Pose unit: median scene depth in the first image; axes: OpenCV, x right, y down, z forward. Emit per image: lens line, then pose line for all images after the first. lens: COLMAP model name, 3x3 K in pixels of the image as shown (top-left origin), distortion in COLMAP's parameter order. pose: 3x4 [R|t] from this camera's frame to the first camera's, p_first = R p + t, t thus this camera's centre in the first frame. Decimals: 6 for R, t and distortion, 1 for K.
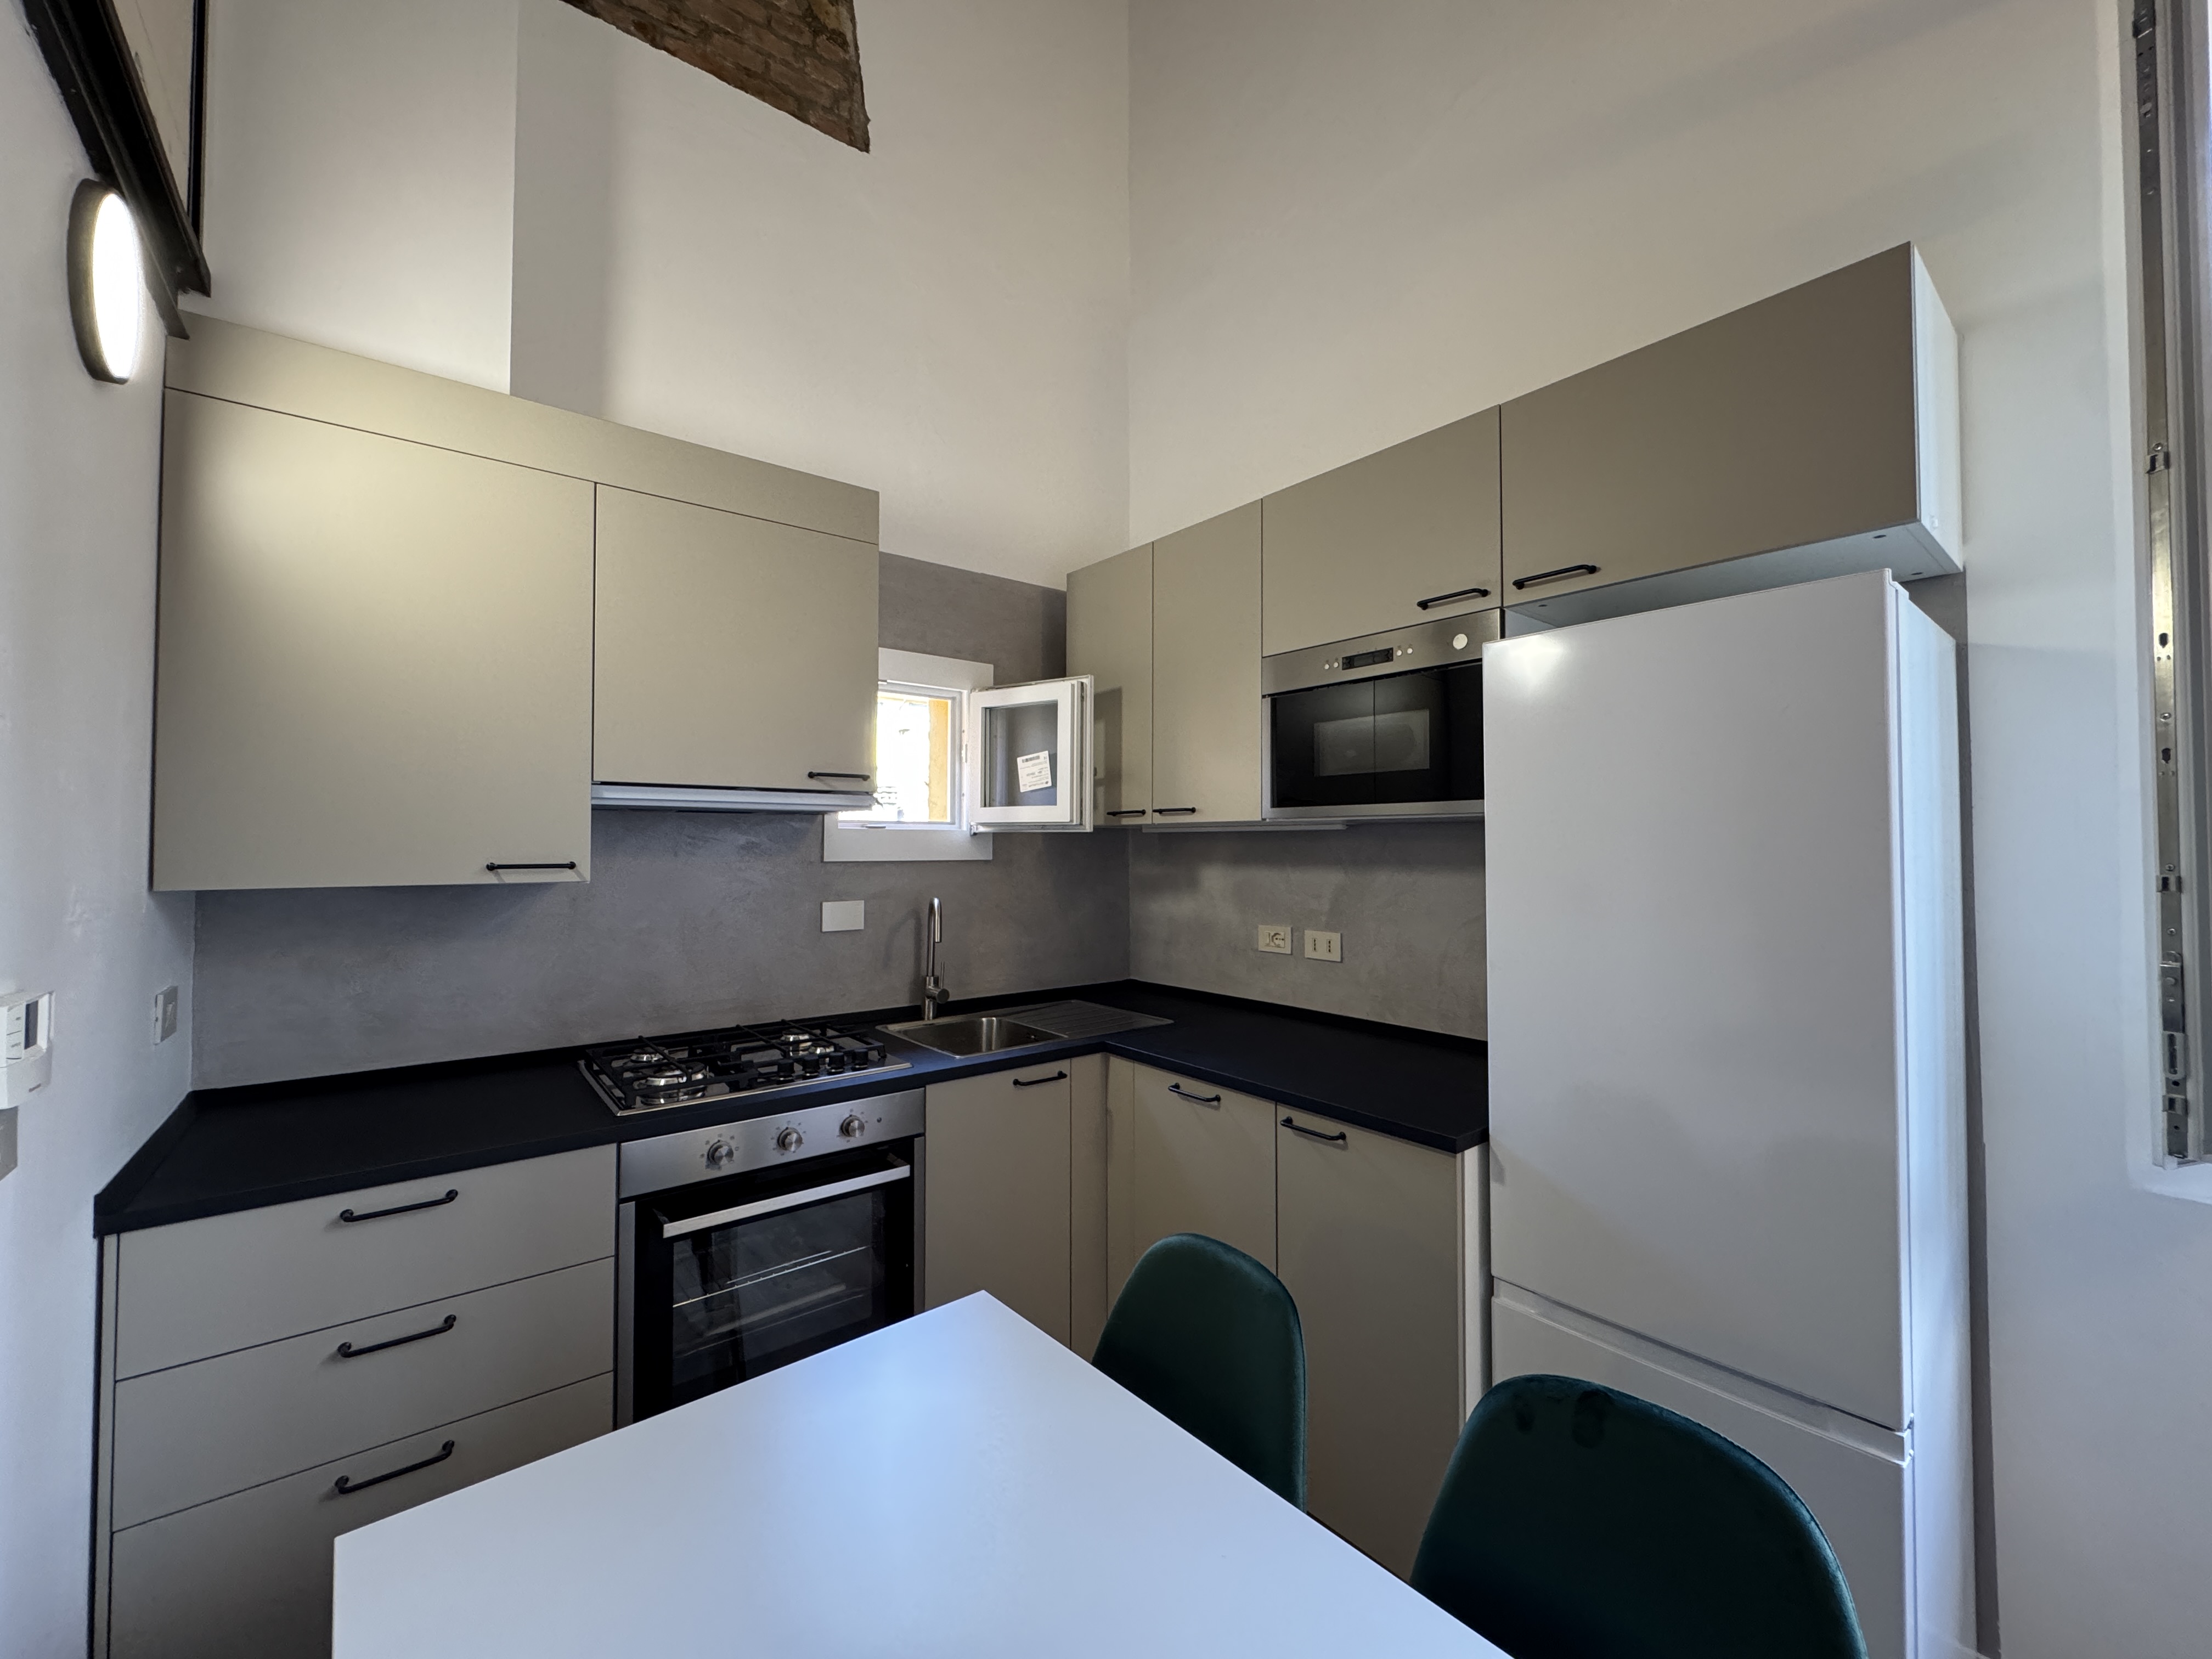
lens RADIAL K [[885.1, 0, 1106.0], [0, 885.1, 825.1], [0, 0, 1]] dist [-0.002938, 0.000109]
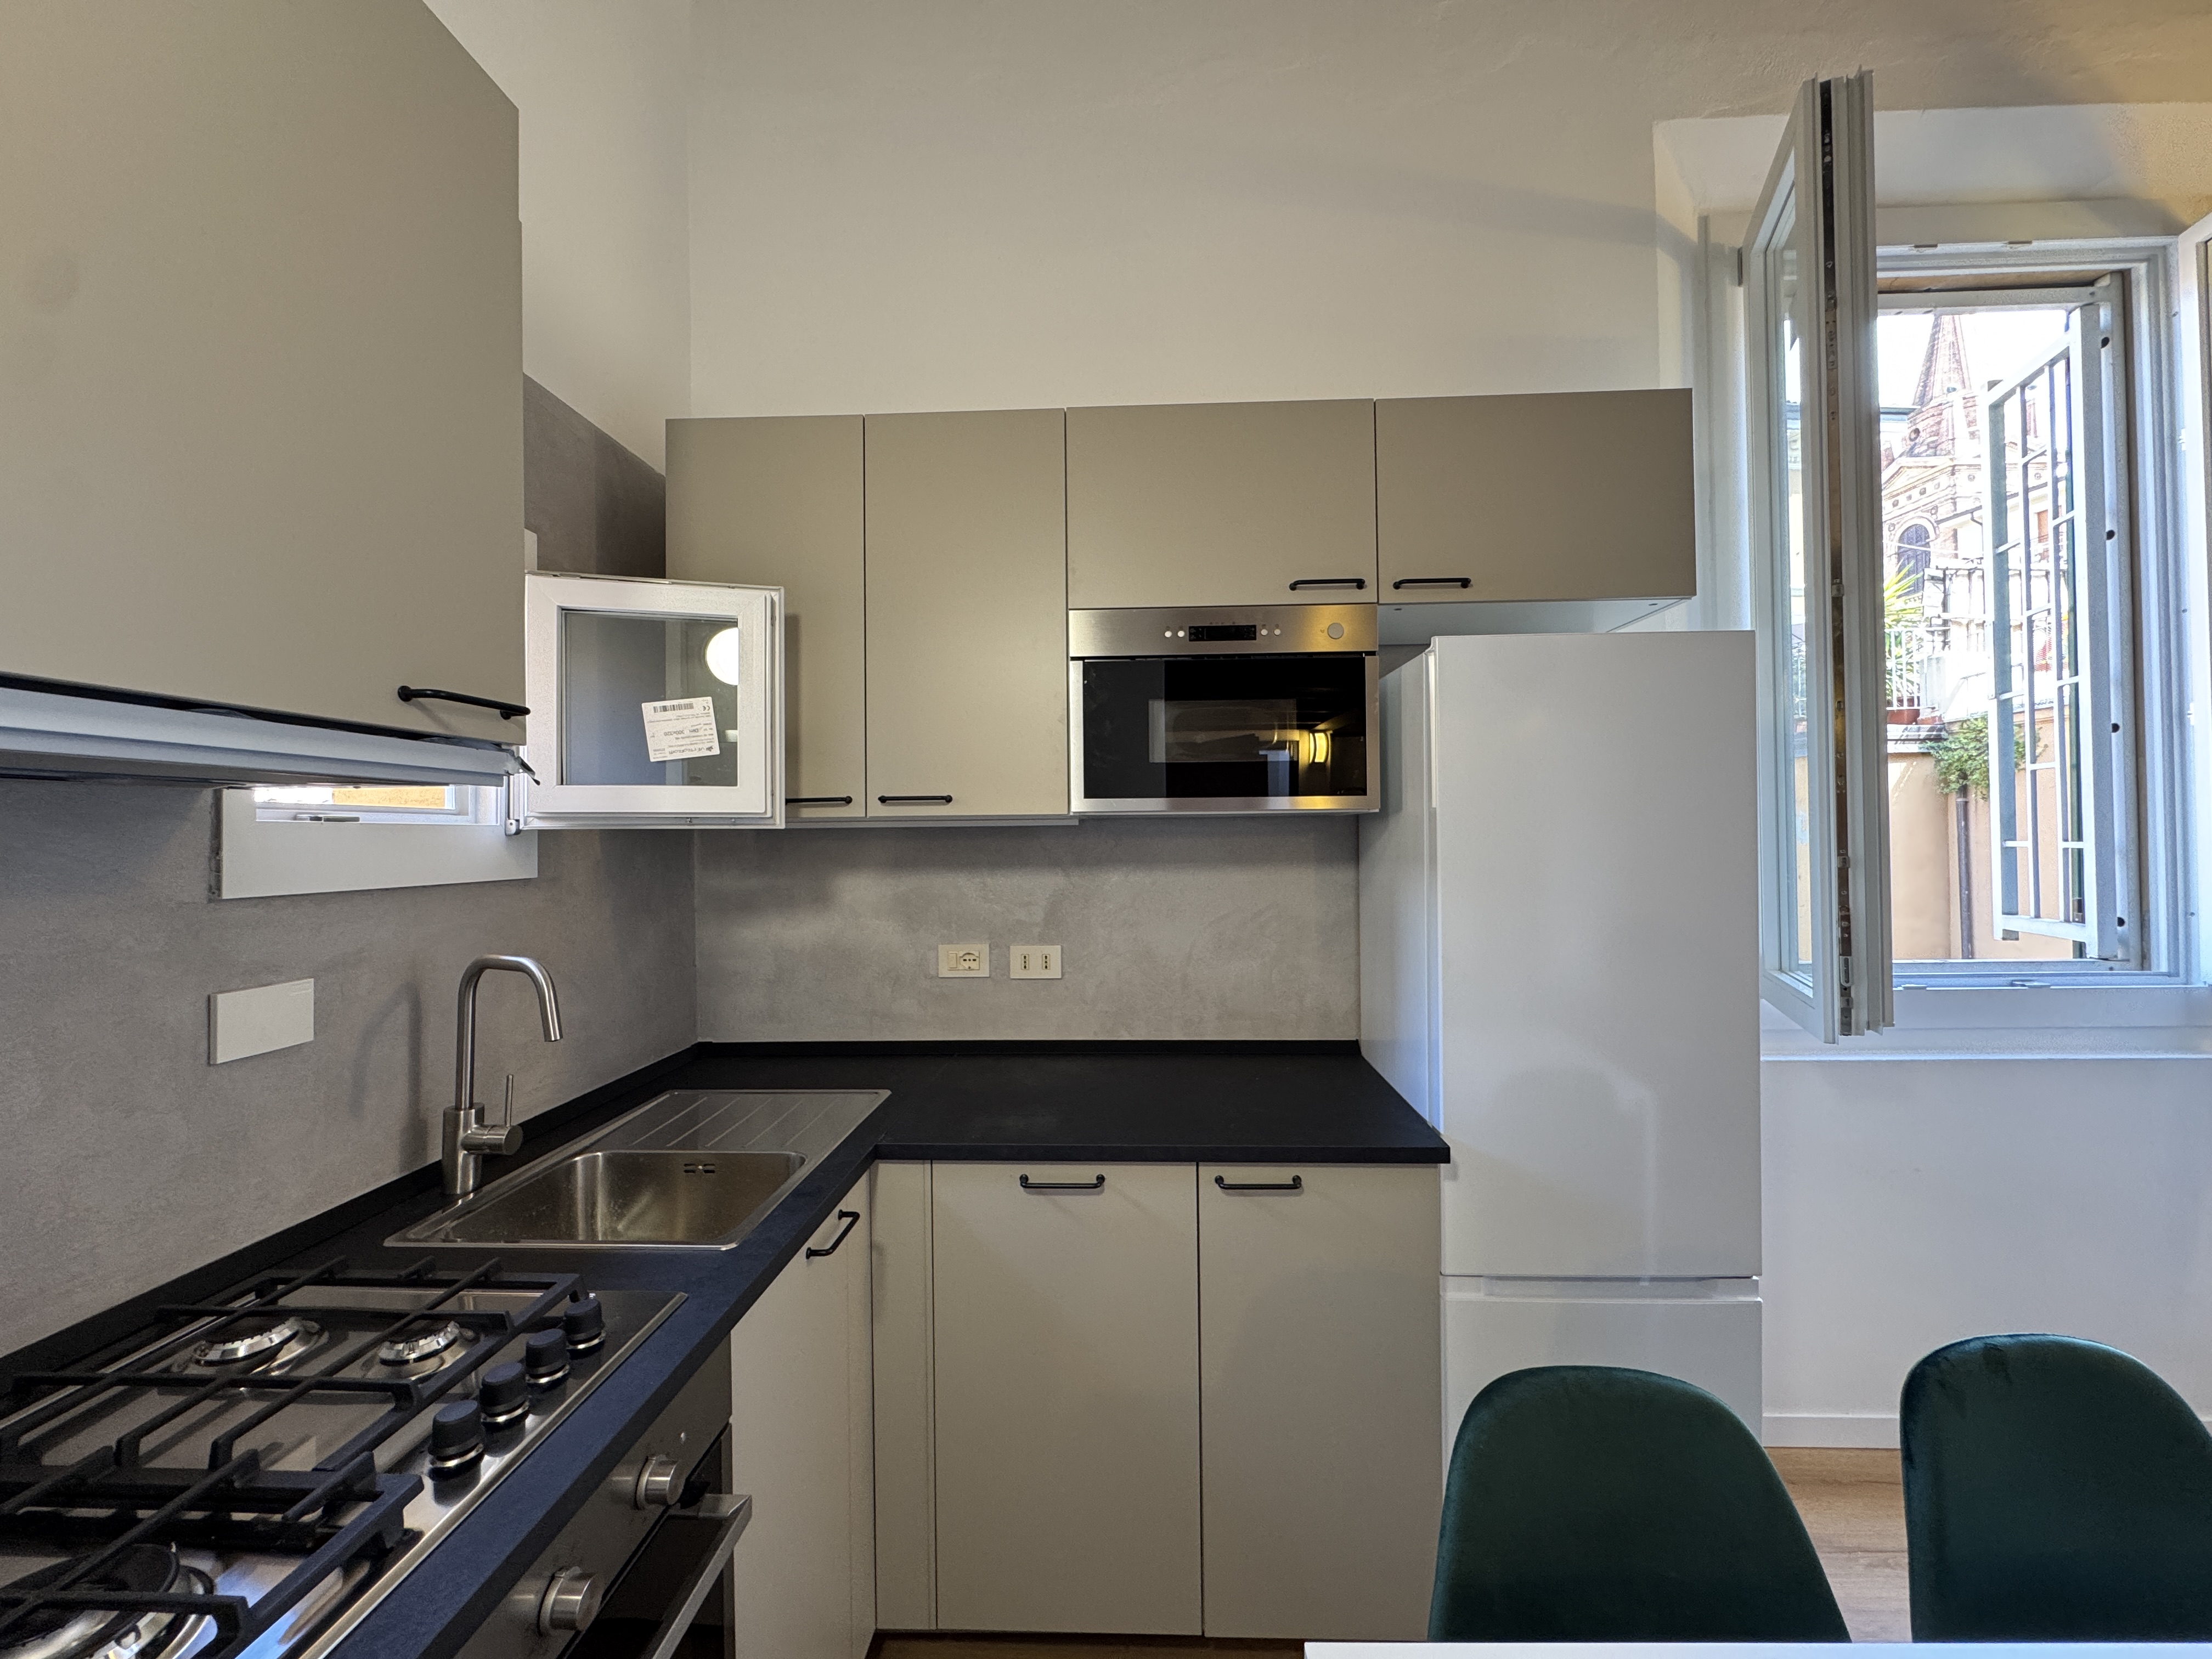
lens RADIAL K [[885.1, 0, 1105.3], [0, 885.1, 823.8], [0, 0, 1]] dist [-0.002938, 0.000109]
pose [[0.663665, 0.001790, 0.748028, -0.357652], [-0.005408, 0.999982, 0.002405, 0.001346], [-0.748011, -0.005641, 0.663663, 0.402051]]
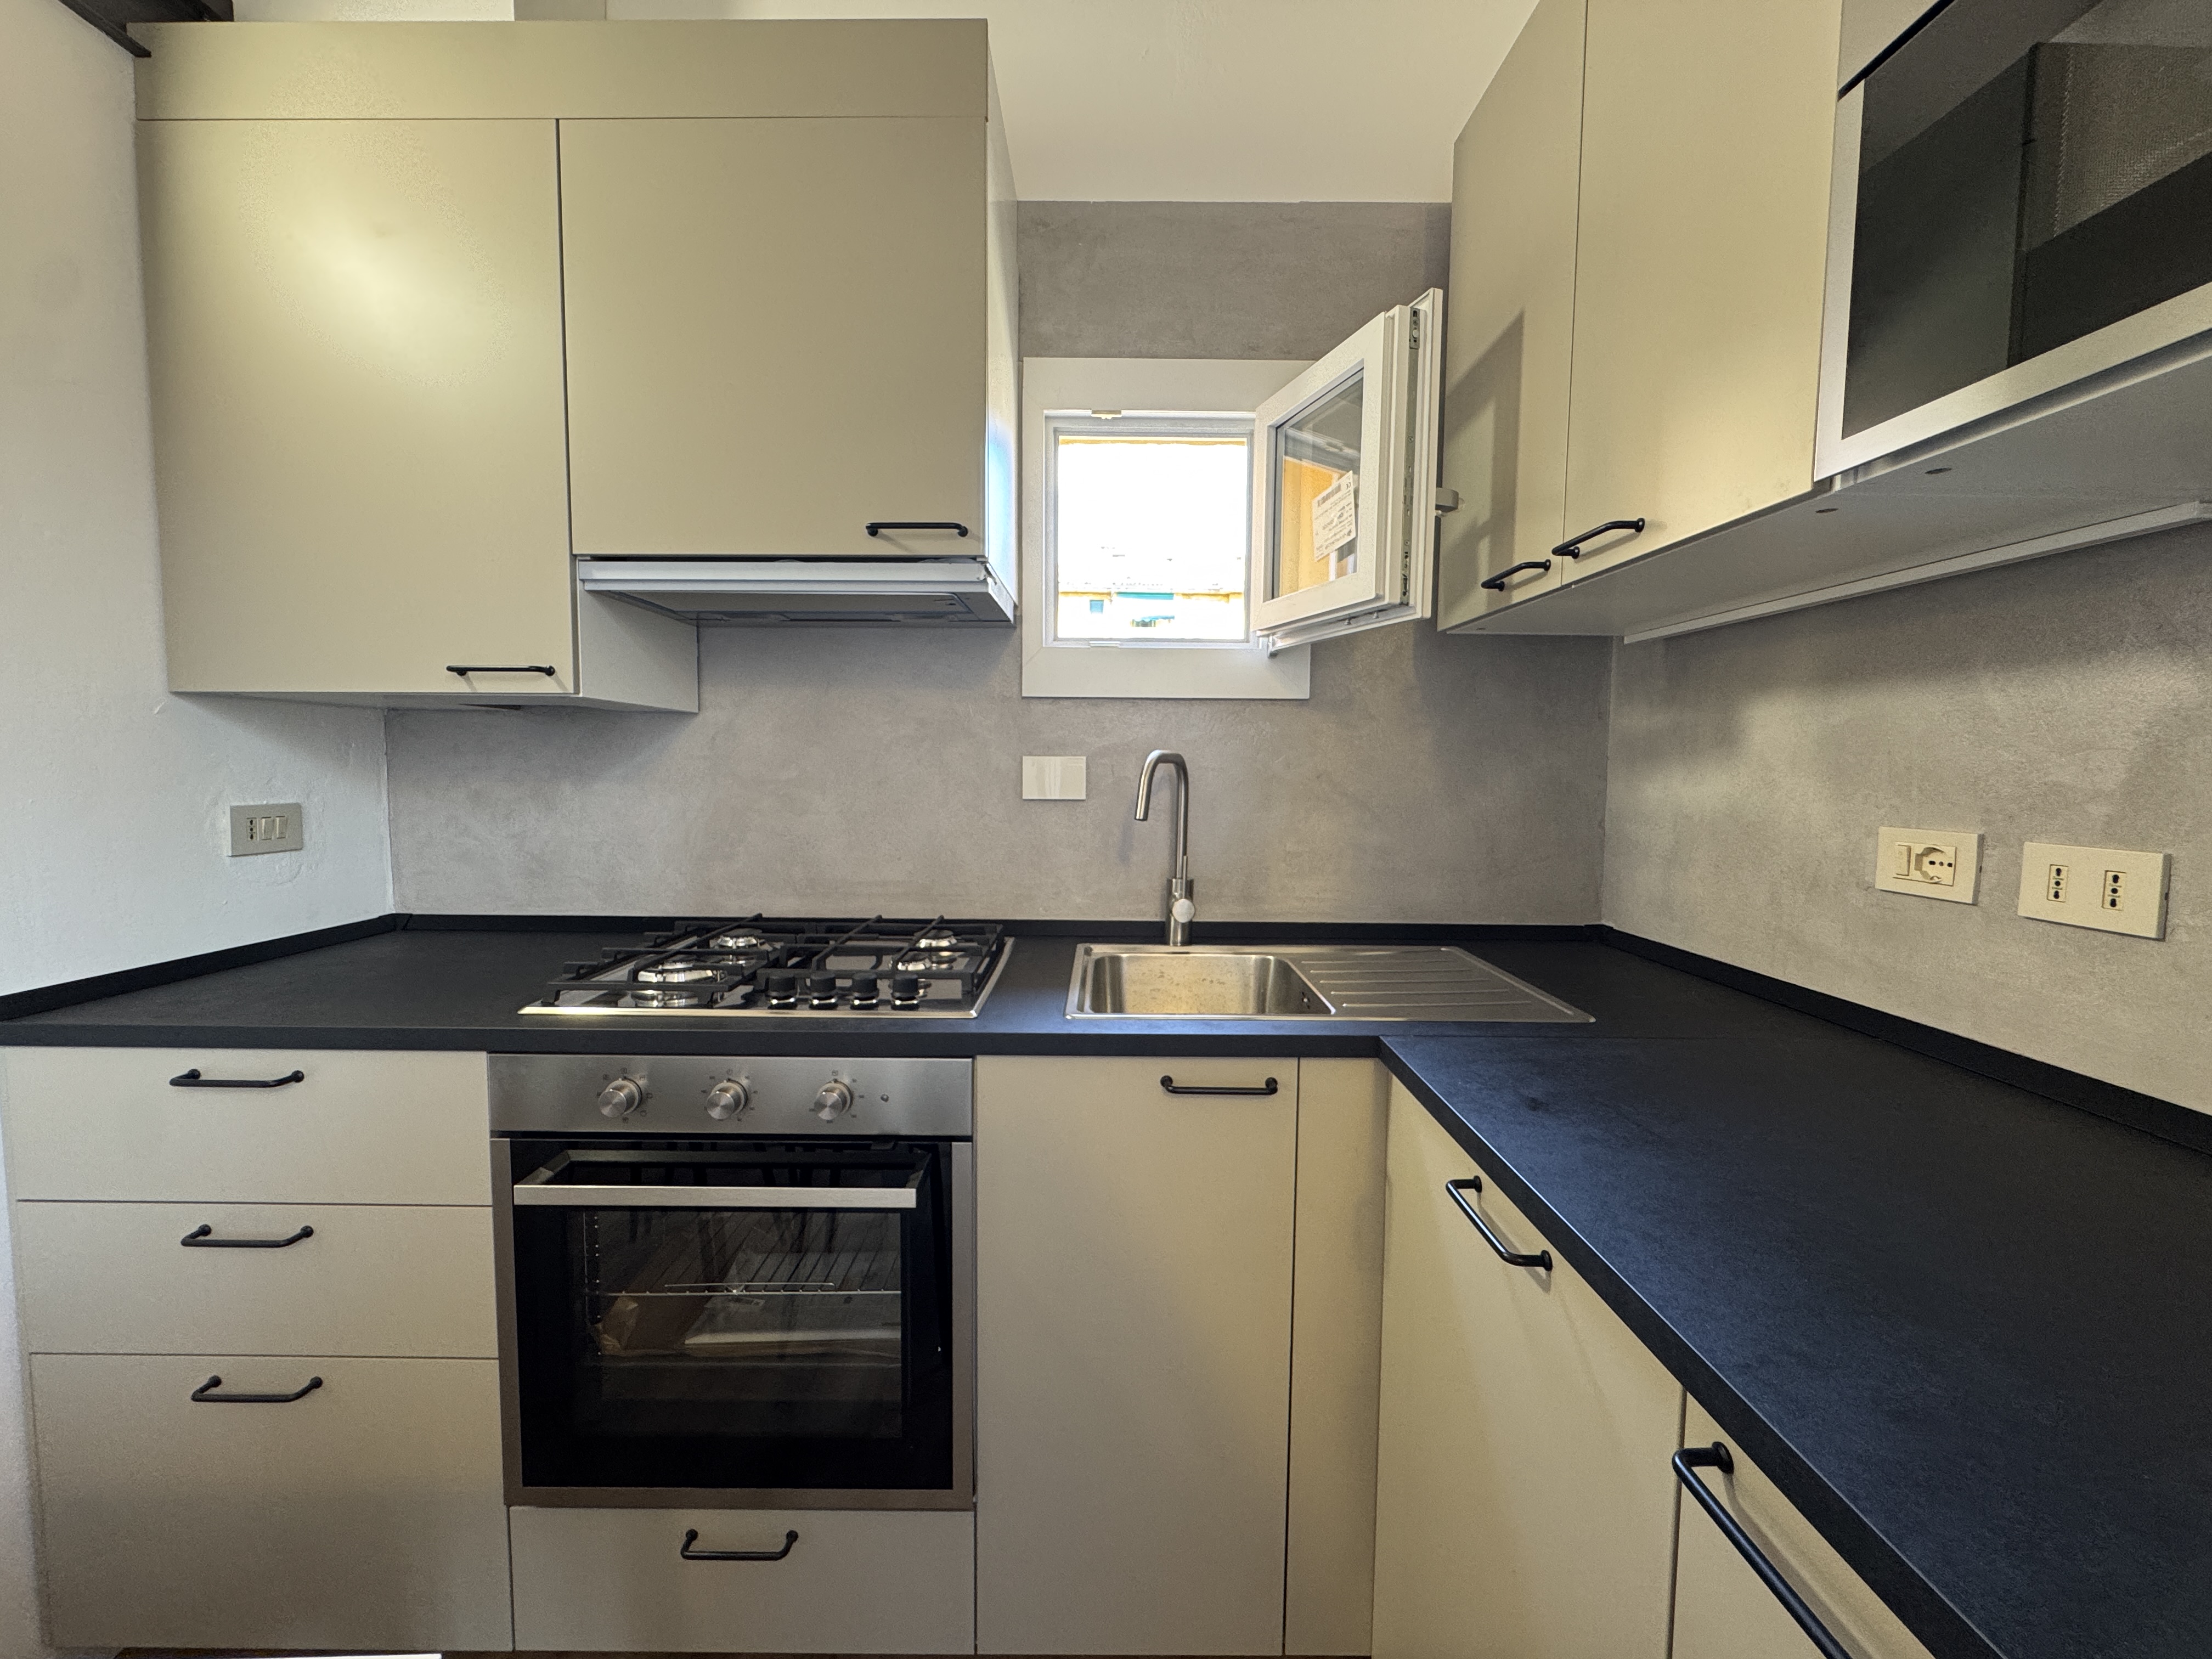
lens RADIAL K [[885.1, 0, 1107.3], [0, 885.1, 825.3], [0, 0, 1]] dist [-0.002938, 0.000109]
pose [[0.779644, 0.049491, -0.624264, 0.165054], [0.007812, 0.996026, 0.088720, 0.080879], [0.626174, -0.074046, 0.776160, 0.507461]]
